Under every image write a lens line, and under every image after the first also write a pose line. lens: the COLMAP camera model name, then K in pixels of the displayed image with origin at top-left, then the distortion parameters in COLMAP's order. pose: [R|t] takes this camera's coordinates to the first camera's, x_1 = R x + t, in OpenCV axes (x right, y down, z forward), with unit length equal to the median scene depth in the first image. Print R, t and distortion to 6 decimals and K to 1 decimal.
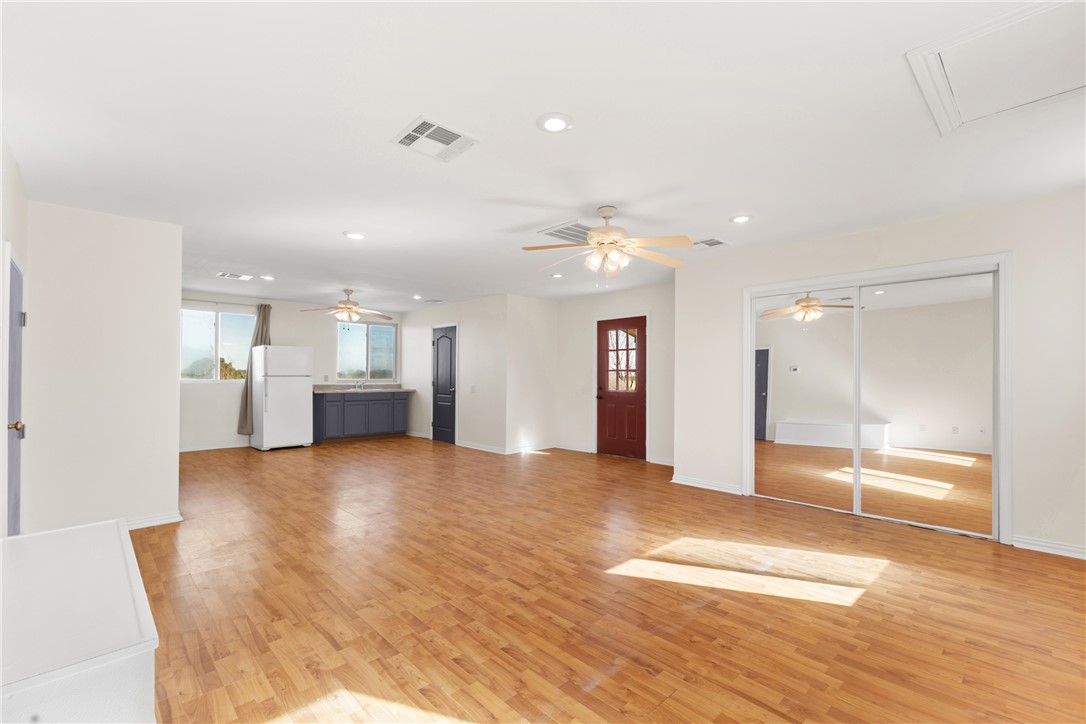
lens RADIAL K [[474.9, 0, 550.0], [0, 474.9, 361.3], [0, 0, 1]] dist [0.008194, -0.000169]
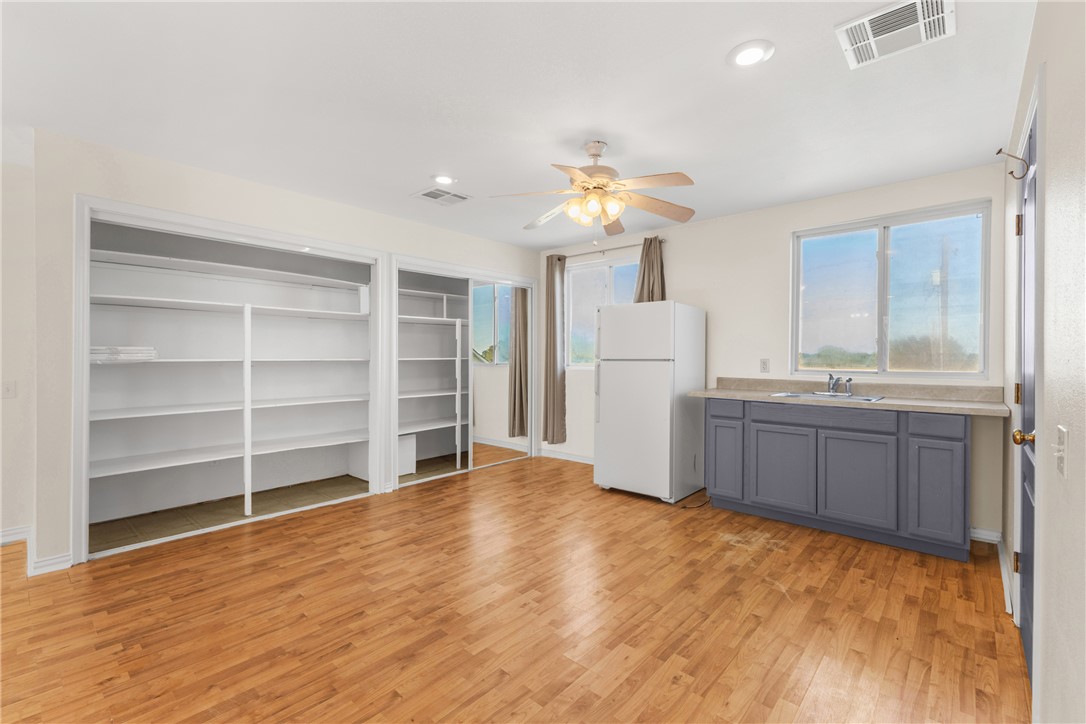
lens RADIAL K [[474.9, 0, 550.0], [0, 474.9, 361.3], [0, 0, 1]] dist [0.008194, -0.000169]
pose [[0.083789, 0.002567, -0.996480, -0.027254], [0.025632, 0.999660, 0.004730, 0.024693], [0.996154, -0.025938, 0.083695, 0.786442]]
